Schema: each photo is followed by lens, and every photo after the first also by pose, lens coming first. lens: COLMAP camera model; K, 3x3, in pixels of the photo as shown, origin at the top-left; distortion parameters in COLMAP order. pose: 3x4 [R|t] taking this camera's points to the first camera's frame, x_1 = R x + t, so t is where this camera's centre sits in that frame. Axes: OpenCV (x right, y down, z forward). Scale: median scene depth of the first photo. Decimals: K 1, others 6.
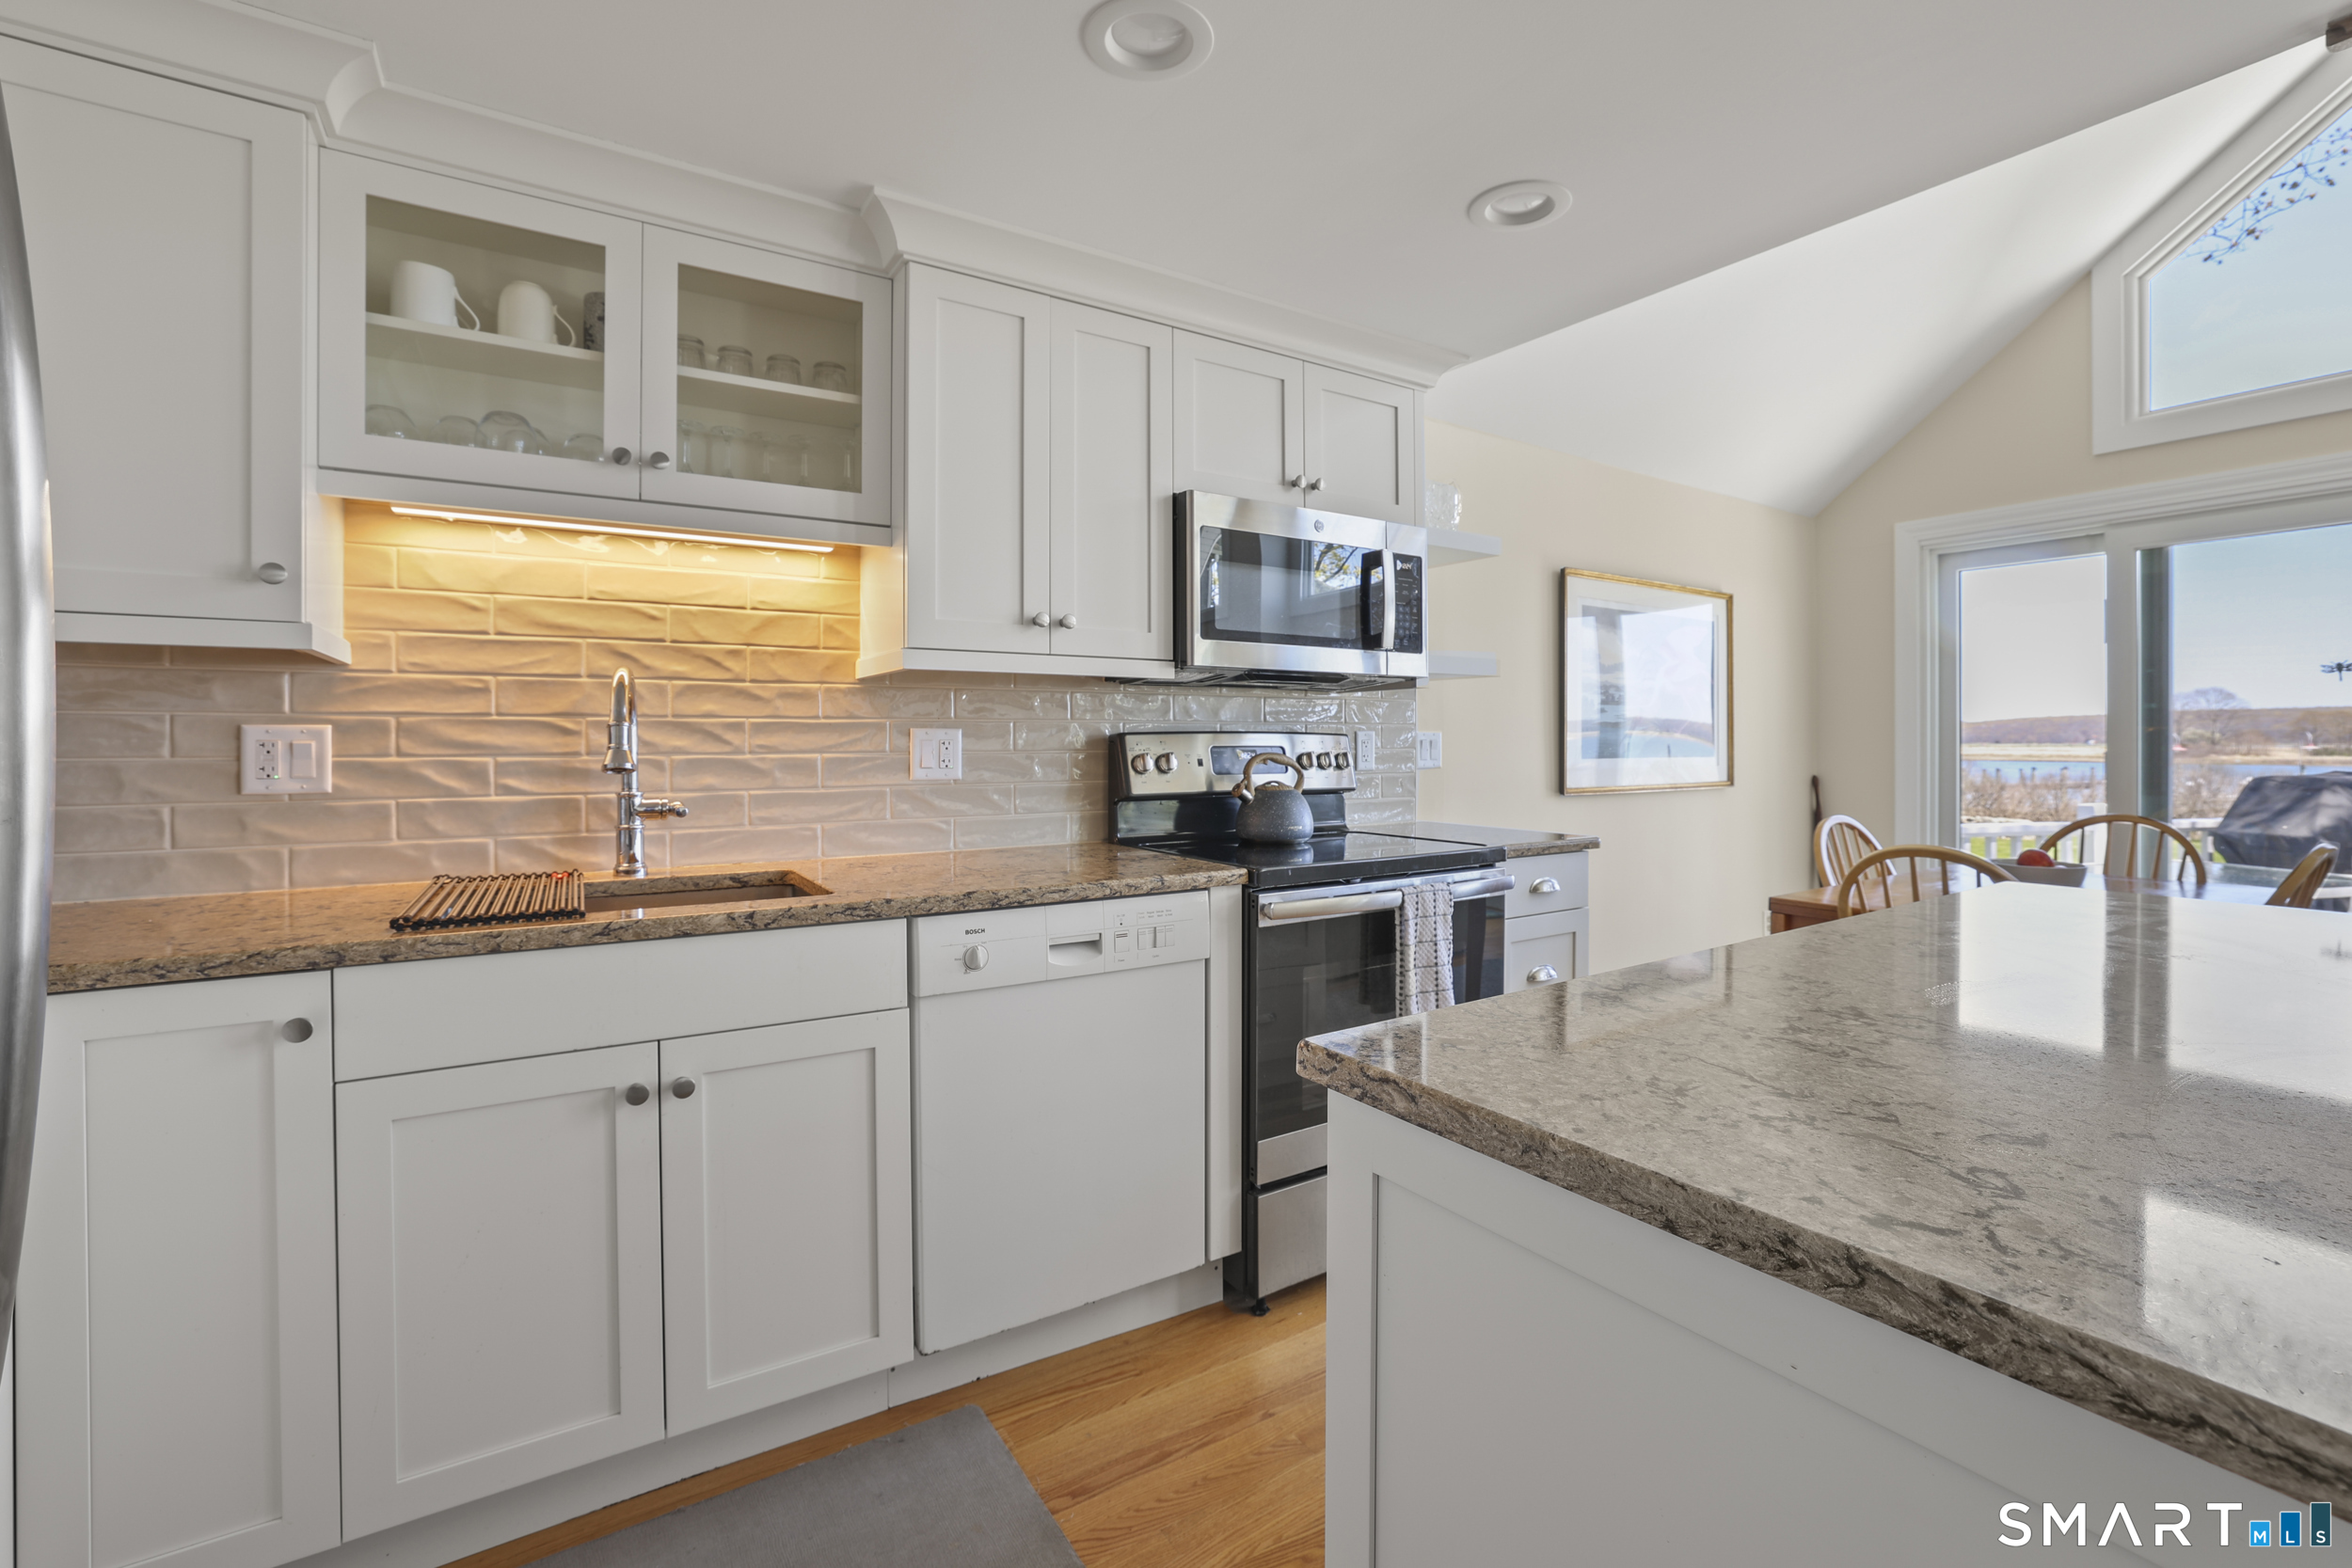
lens RADIAL K [[1018.1, 0, 1181.2], [0, 1018.1, 743.7], [0, 0, 1]] dist [-0.042942, 0.013883]
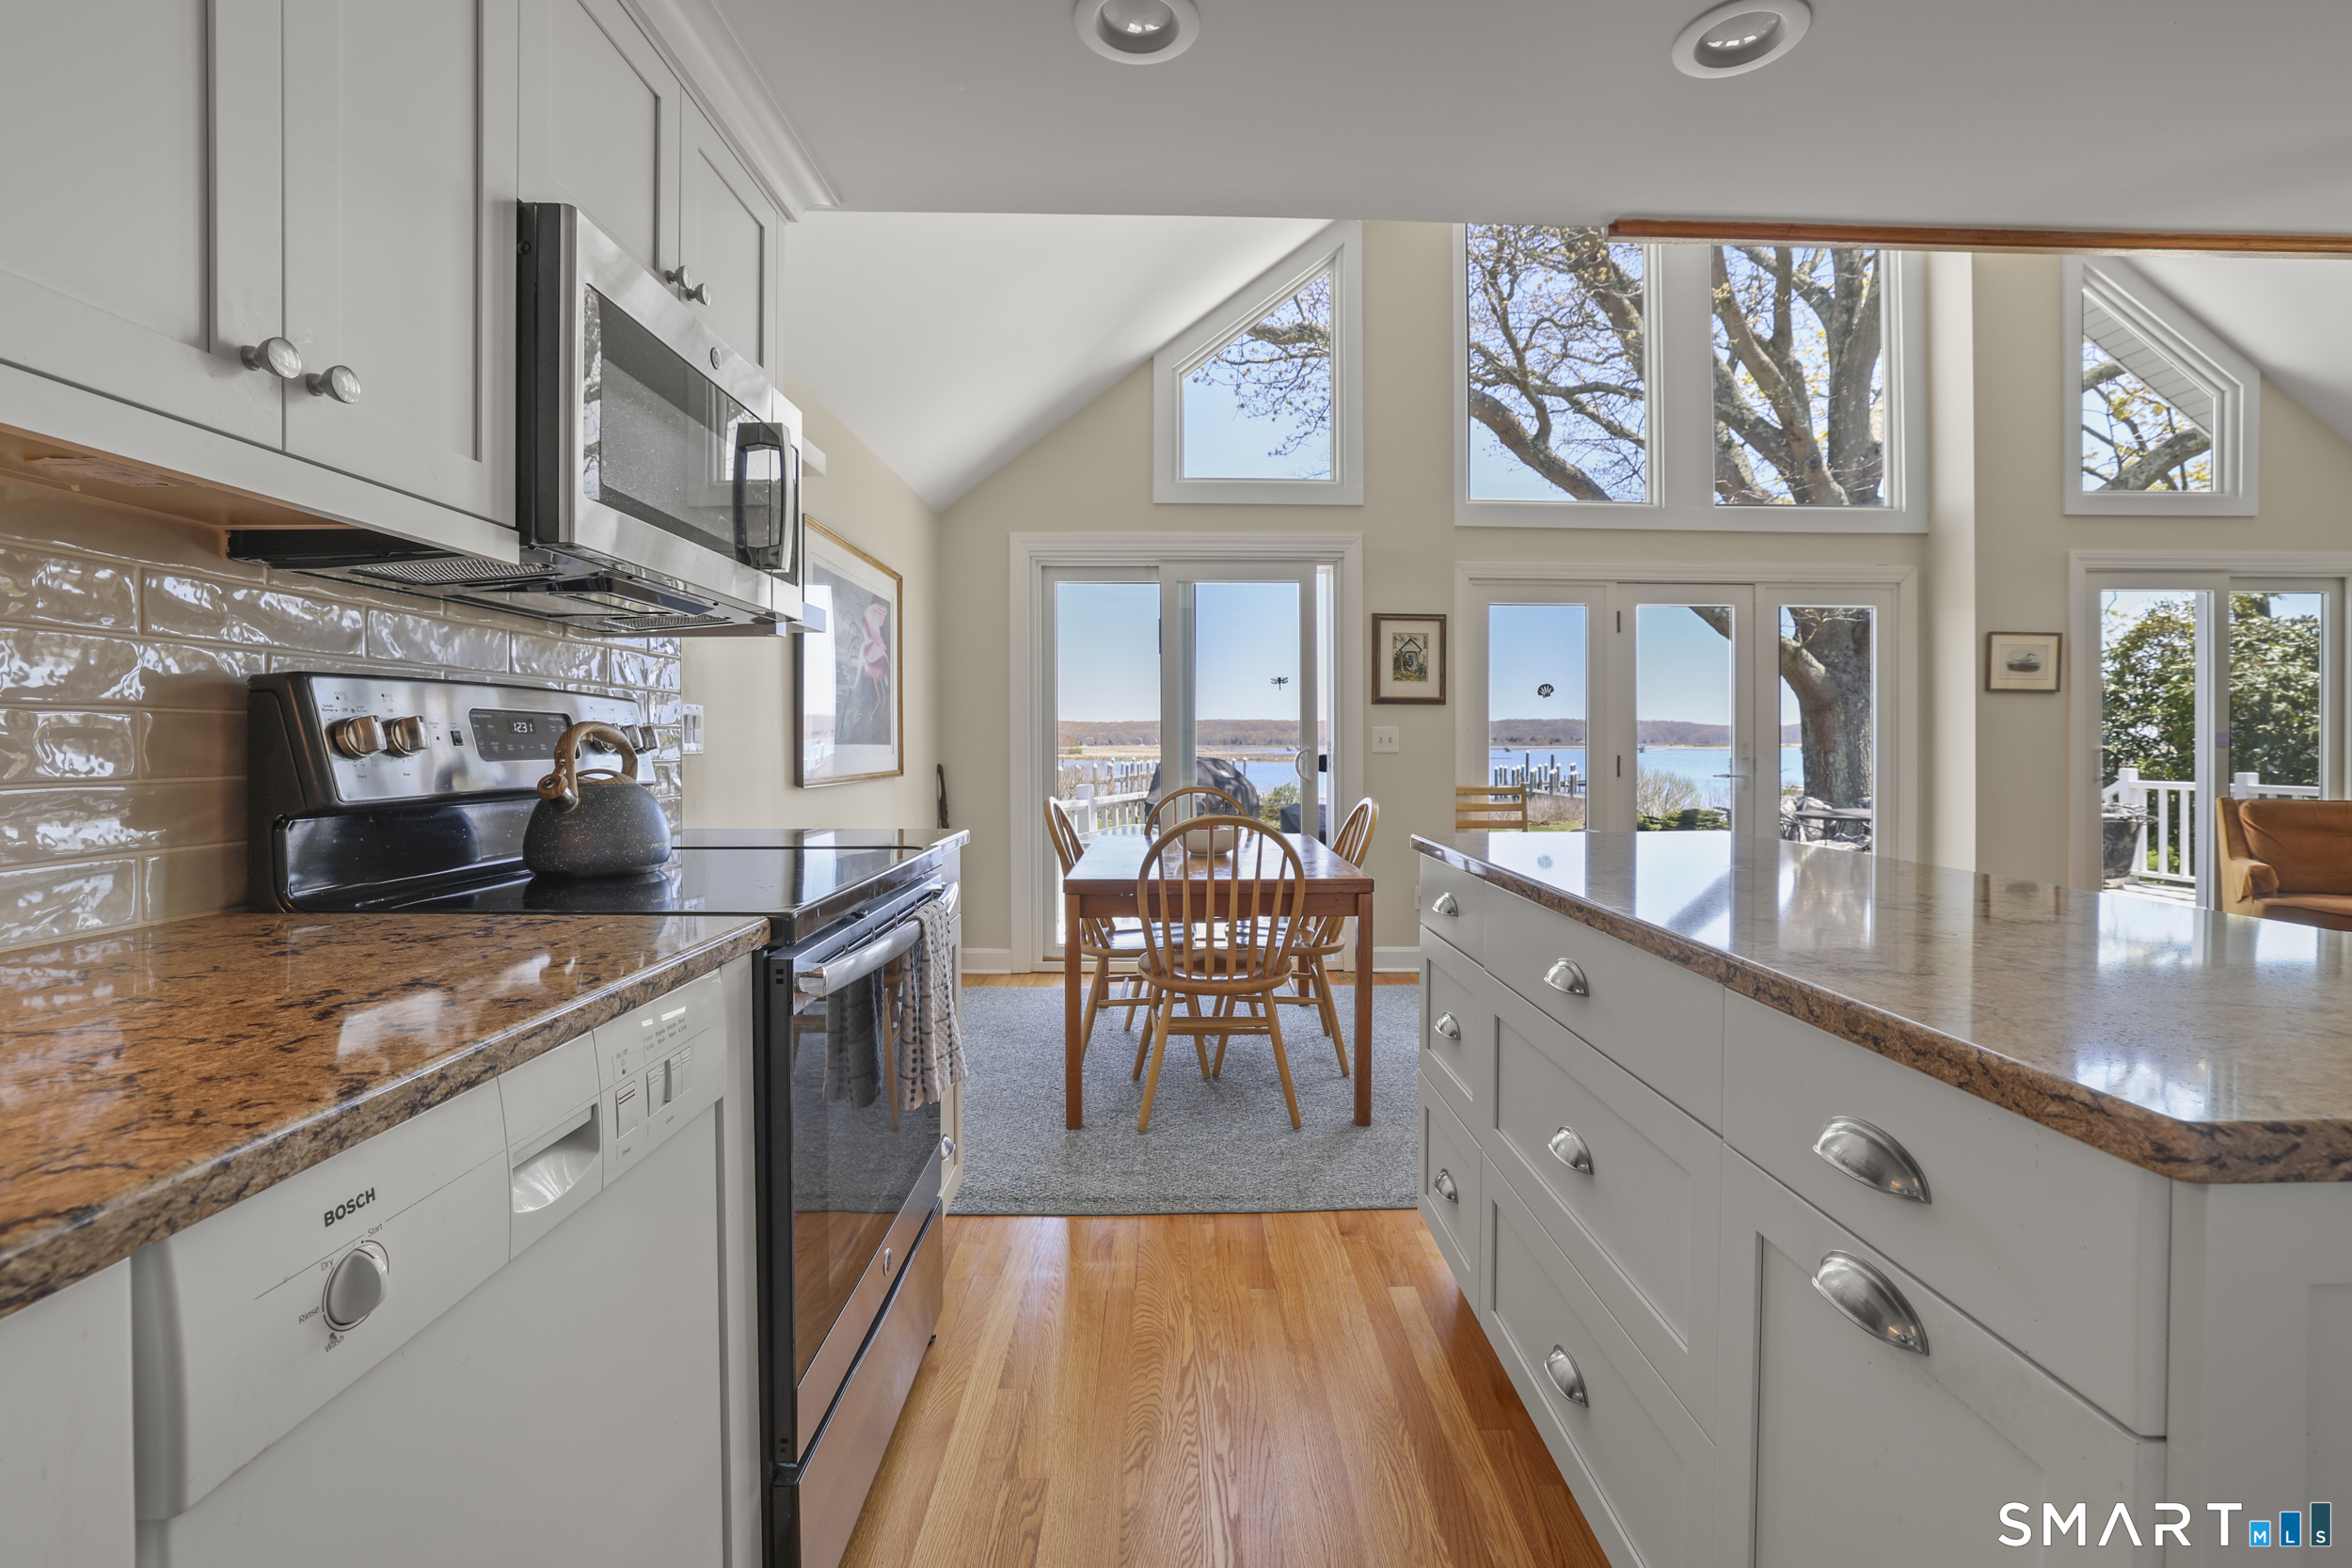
lens RADIAL K [[1018.1, 0, 1191.5], [0, 1018.1, 744.0], [0, 0, 1]] dist [-0.042942, 0.013883]
pose [[0.527199, 0.001168, 0.849741, -0.290413], [0.002143, 0.999994, -0.002705, 0.031126], [-0.849739, 0.003247, 0.527193, 0.518859]]
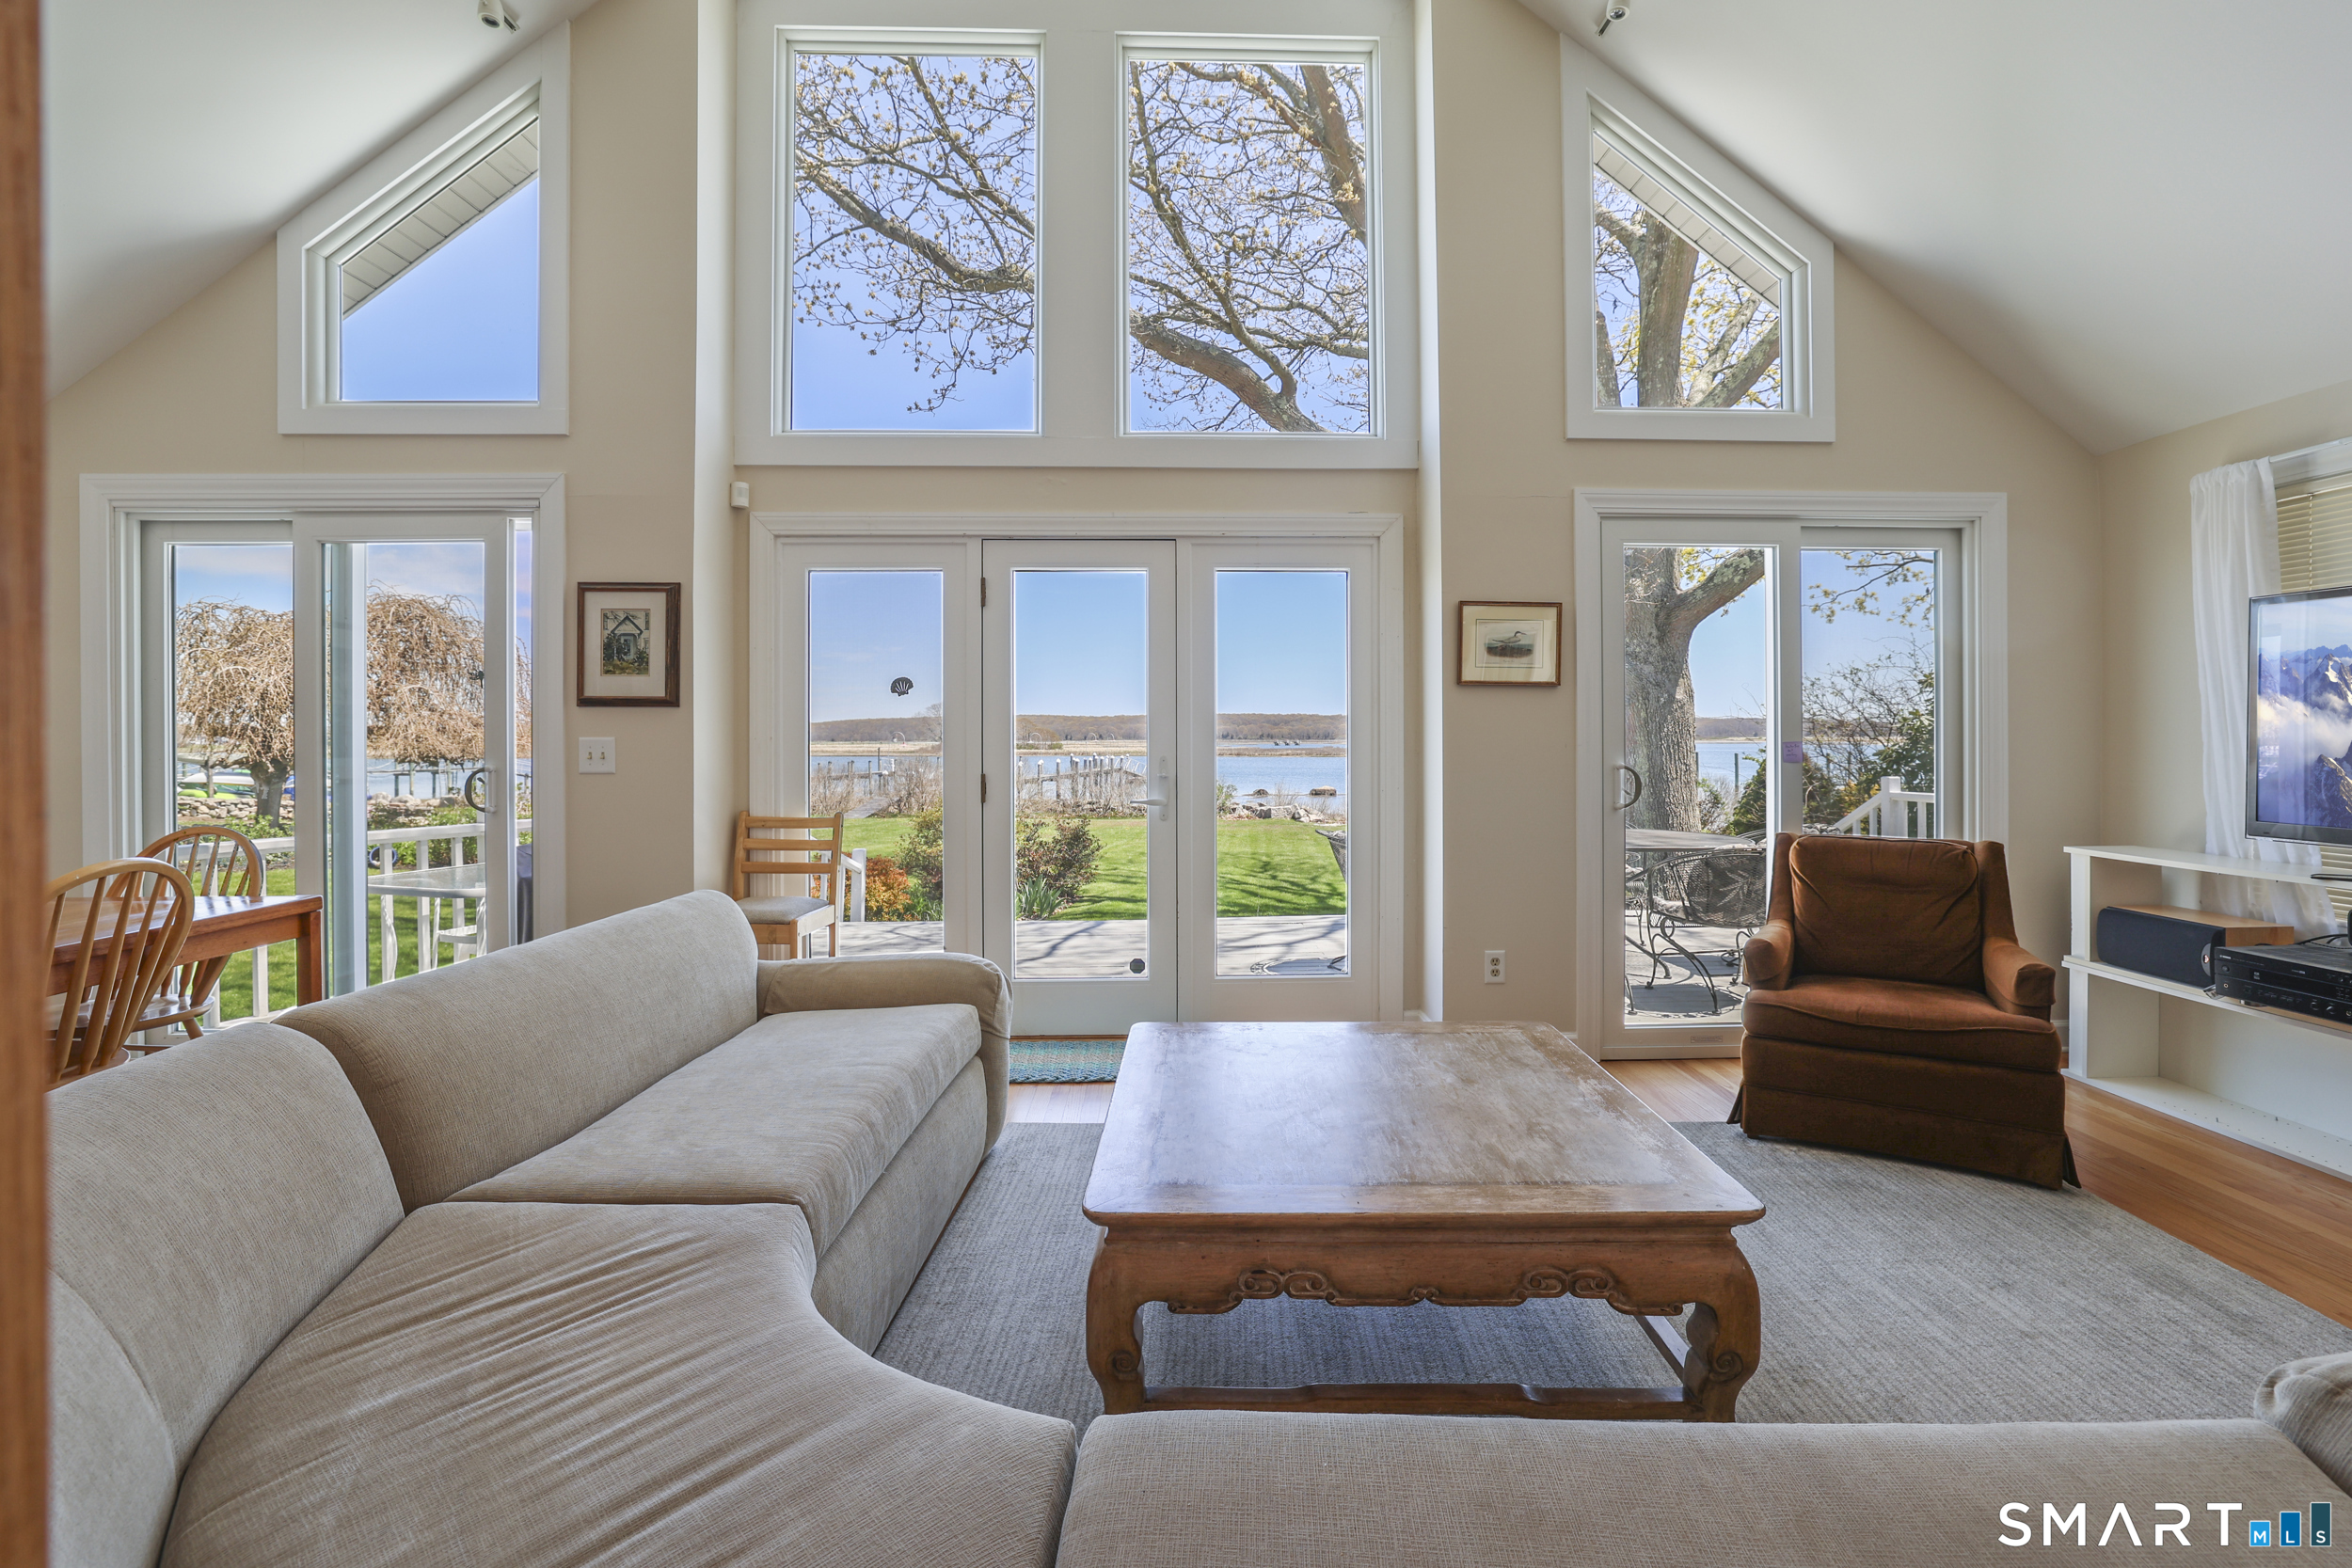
lens RADIAL K [[1018.1, 0, 1196.7], [0, 1018.1, 741.2], [0, 0, 1]] dist [-0.042942, 0.013883]
pose [[0.521587, -0.003550, 0.853191, 1.033790], [0.004219, 0.999990, 0.001581, -0.005372], [-0.853188, 0.002775, 0.521597, -0.386895]]
